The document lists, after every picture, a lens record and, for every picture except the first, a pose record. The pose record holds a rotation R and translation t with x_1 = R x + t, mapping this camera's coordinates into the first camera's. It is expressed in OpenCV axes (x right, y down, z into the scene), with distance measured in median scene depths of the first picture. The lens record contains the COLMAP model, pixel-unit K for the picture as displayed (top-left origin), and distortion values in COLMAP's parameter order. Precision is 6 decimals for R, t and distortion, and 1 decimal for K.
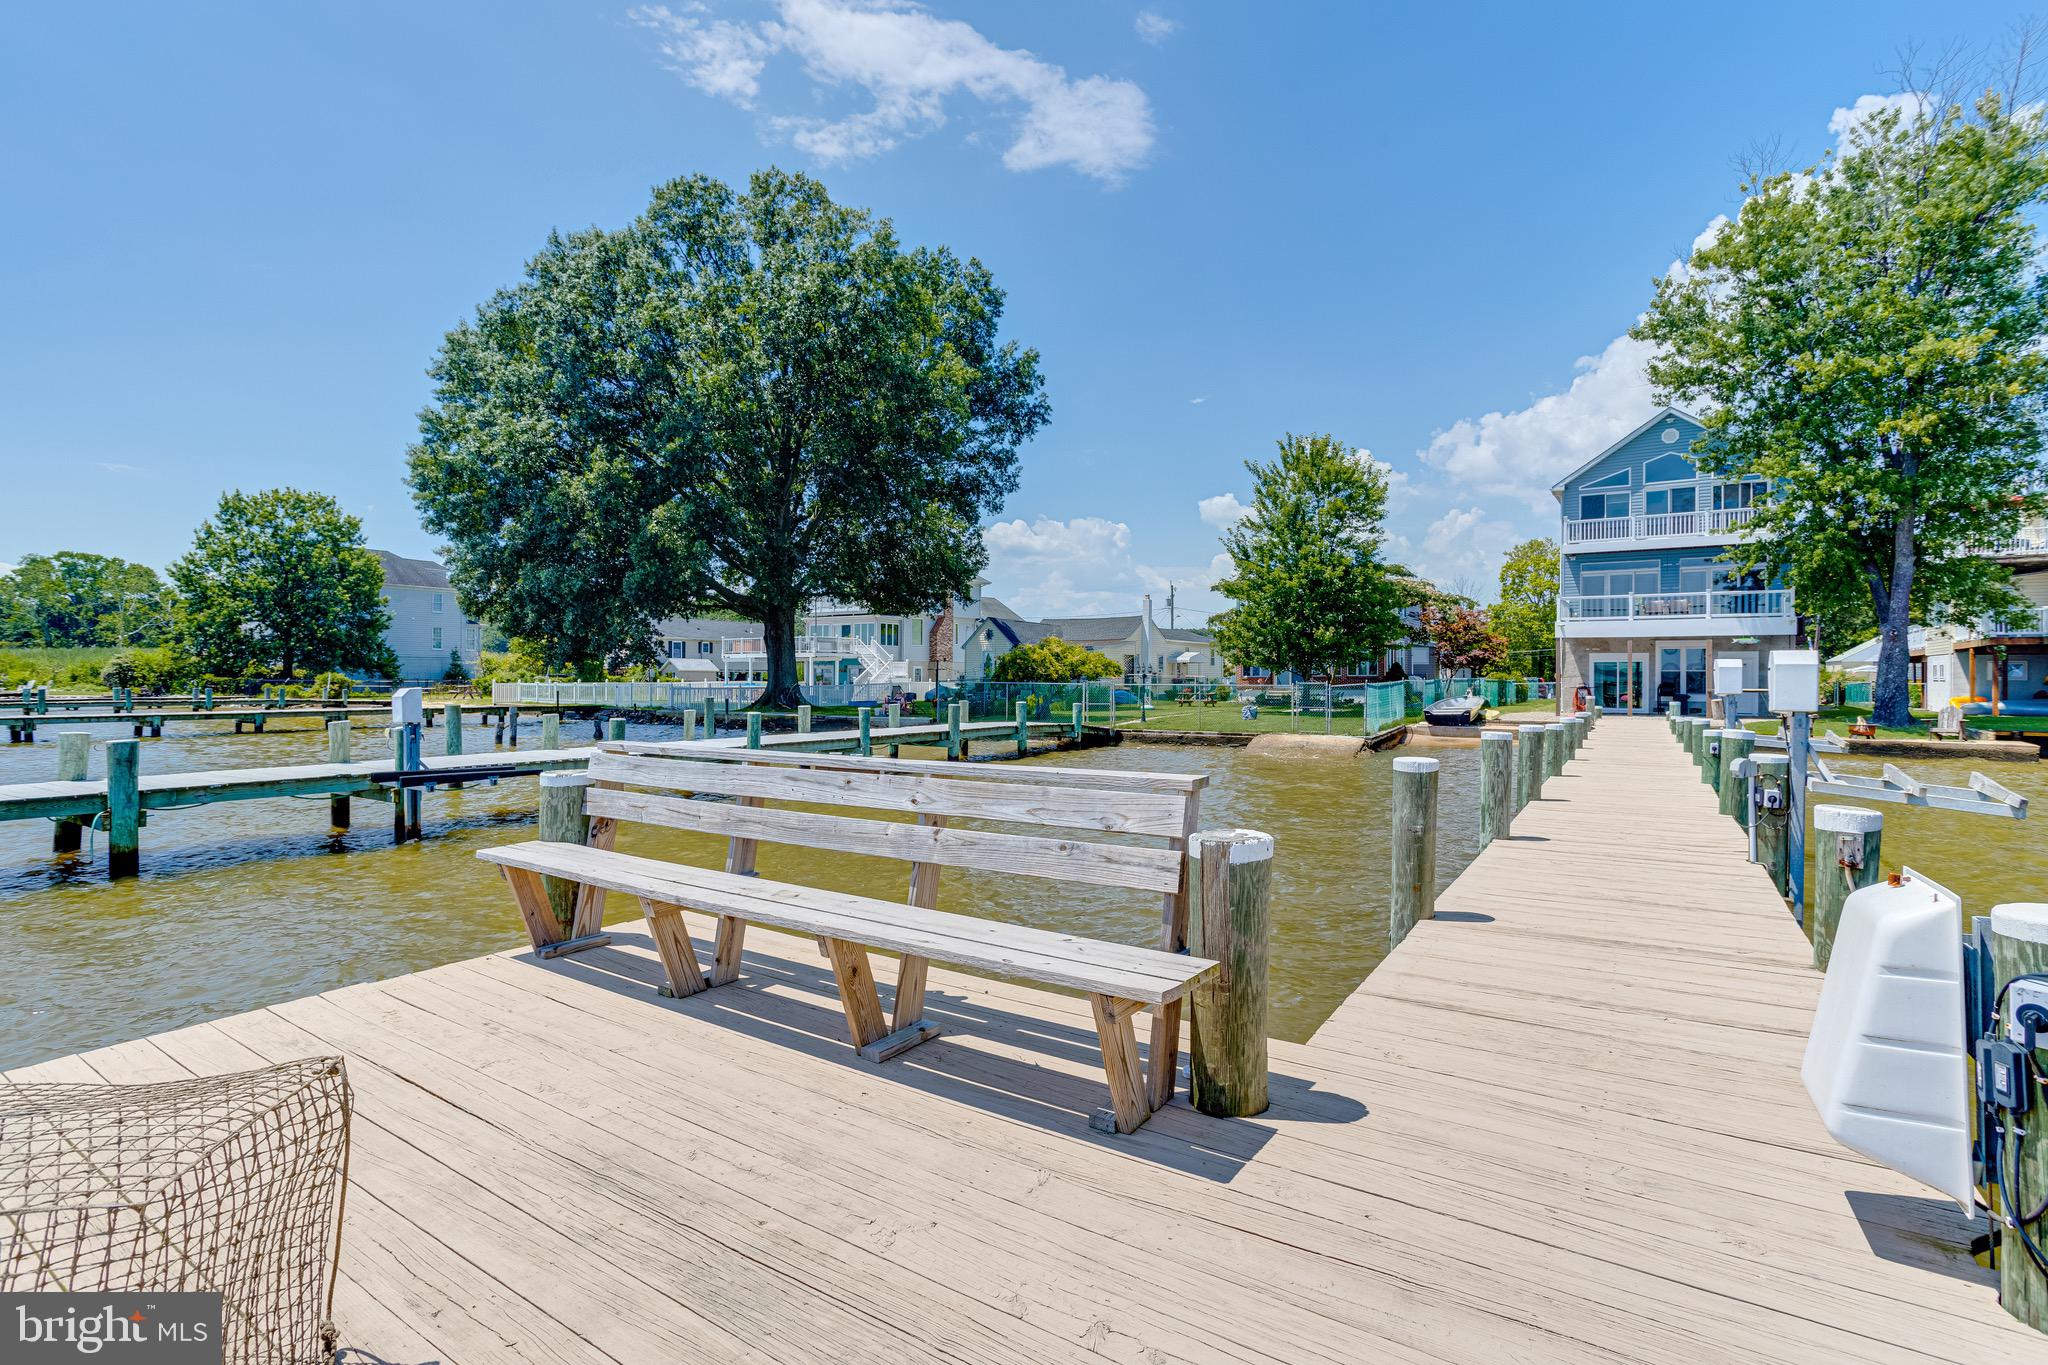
lens RADIAL K [[987.2, 0, 1026.4], [0, 987.2, 673.6], [0, 0, 1]] dist [-0.044822, 0.025799]
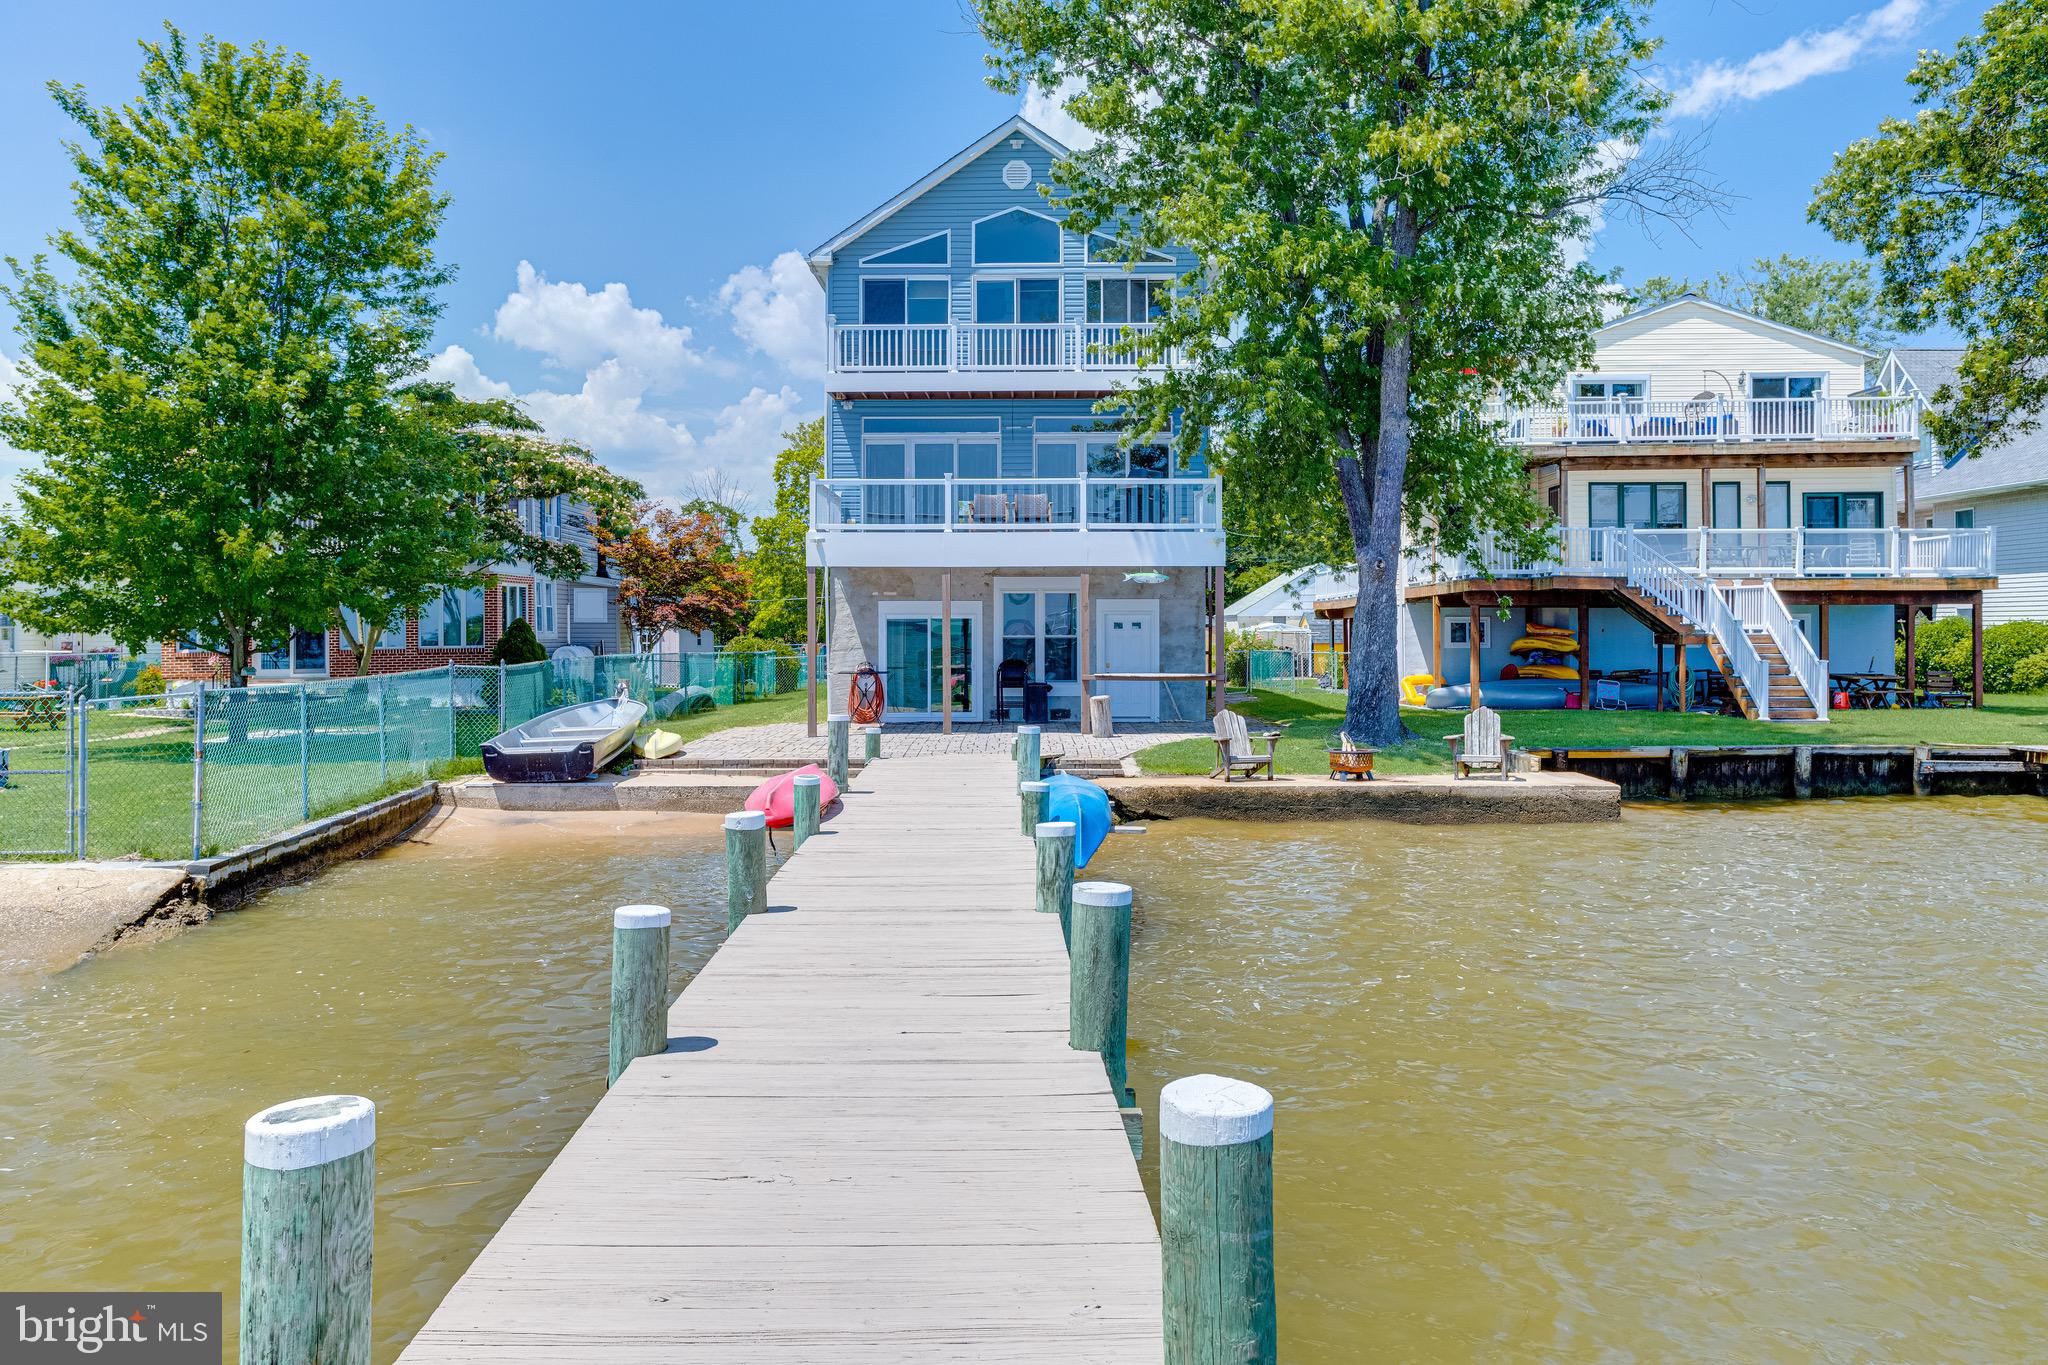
lens RADIAL K [[1507.1, 0, 1019.7], [0, 1507.1, 620.7], [0, 0, 1]] dist [0.003945, 0.001157]
pose [[0.833403, -0.002488, 0.552660, 0.231025], [0.006403, 0.999966, -0.005154, -0.006824], [-0.552629, 0.007834, 0.833391, 0.349143]]
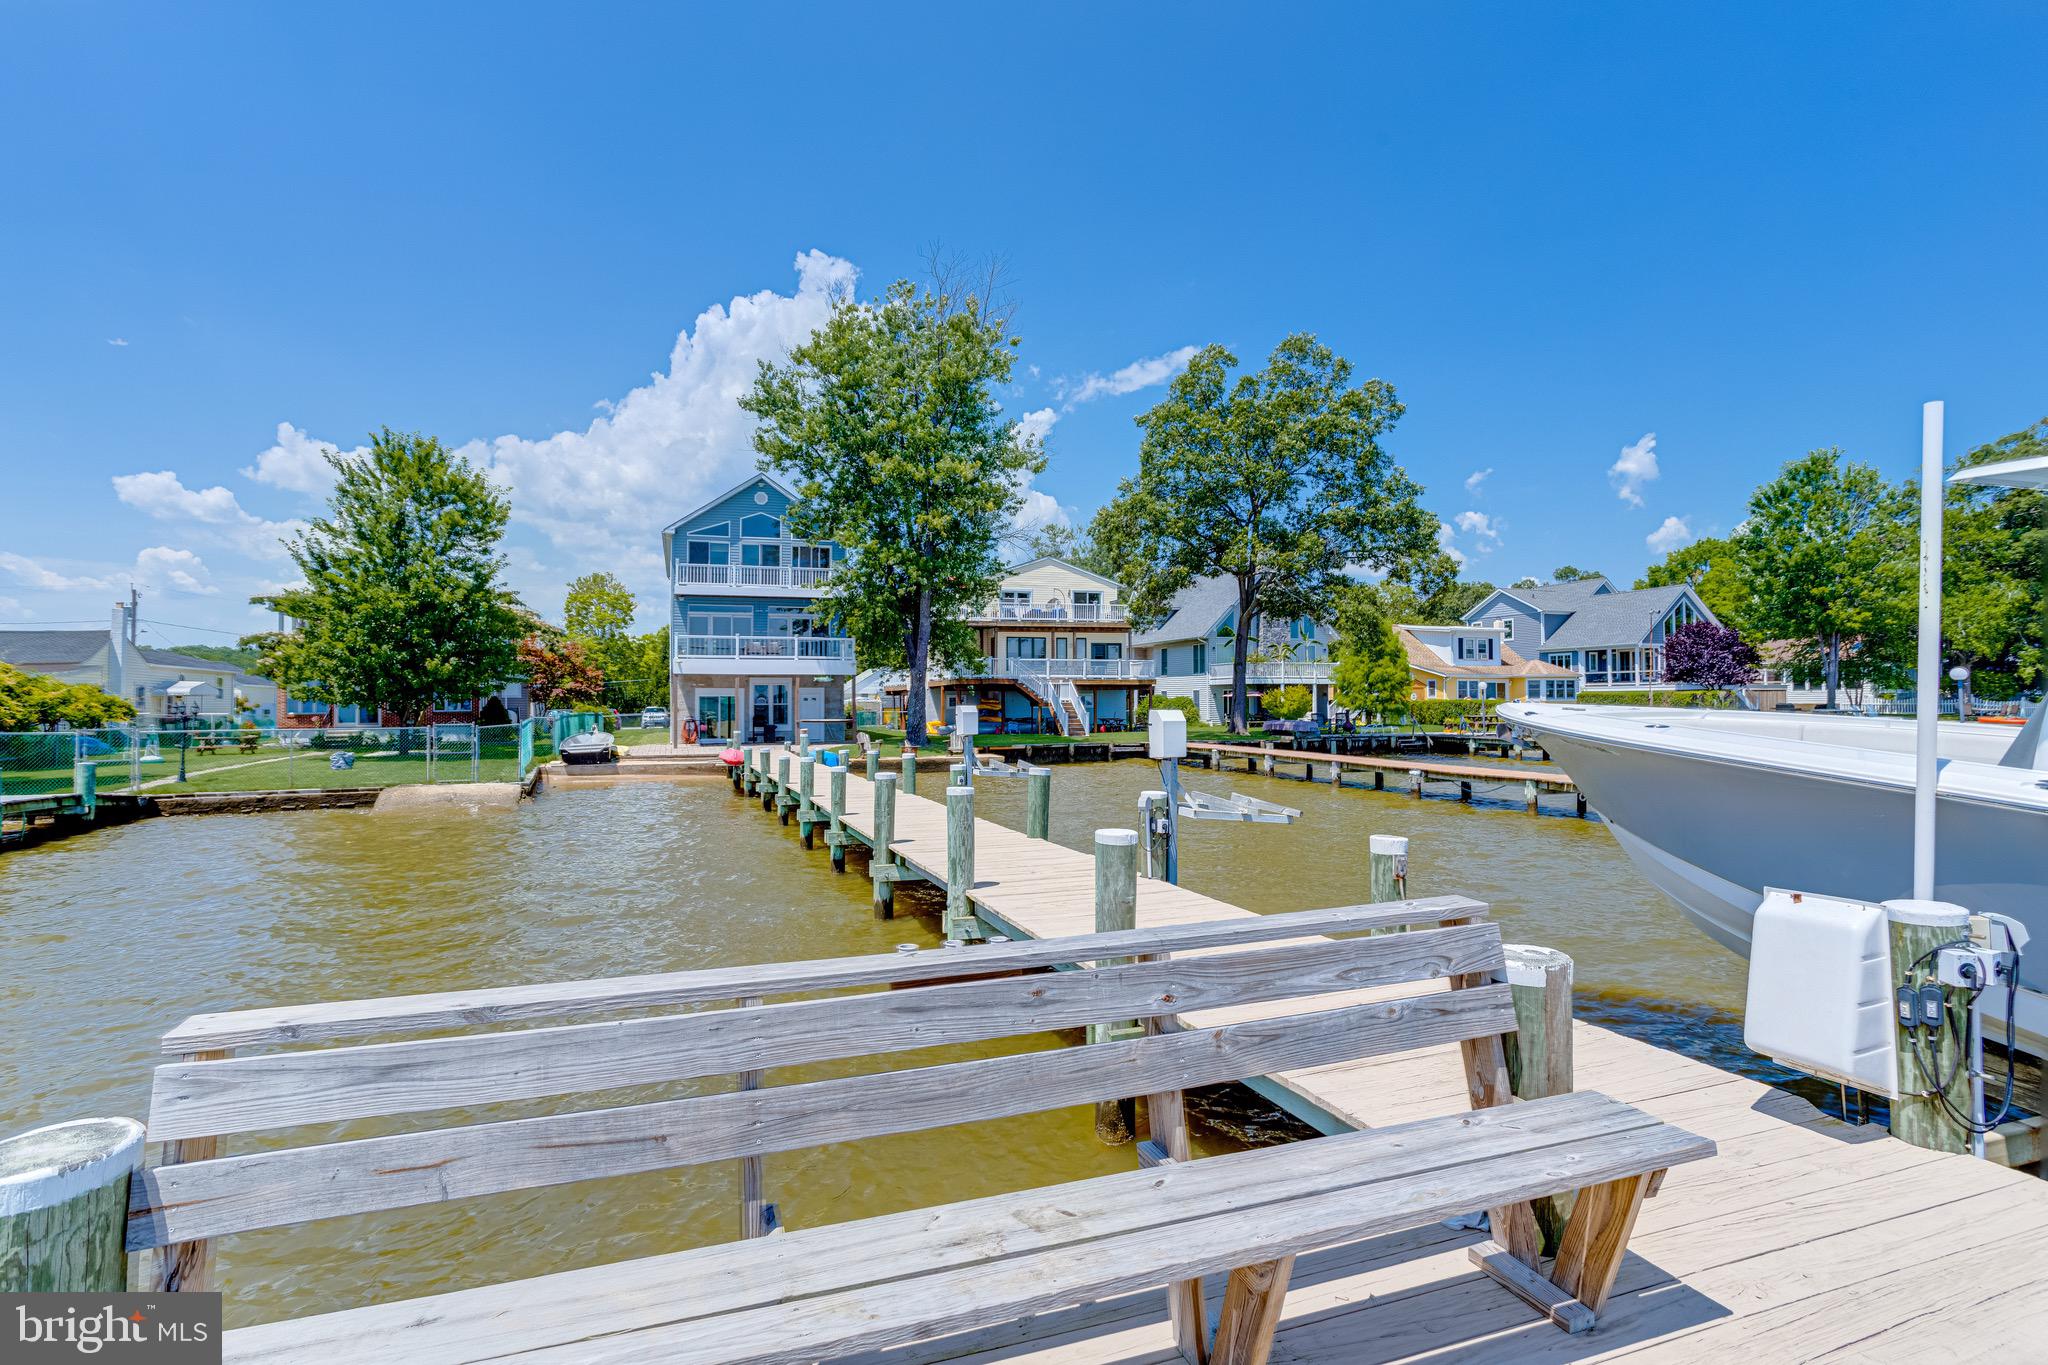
lens RADIAL K [[987.2, 0, 1026.4], [0, 987.2, 673.6], [0, 0, 1]] dist [-0.044822, 0.025799]
pose [[0.595708, 0.014291, 0.803074, -0.079104], [0.008307, 0.999679, -0.023951, -0.008205], [-0.803158, 0.020939, 0.595397, 0.066678]]
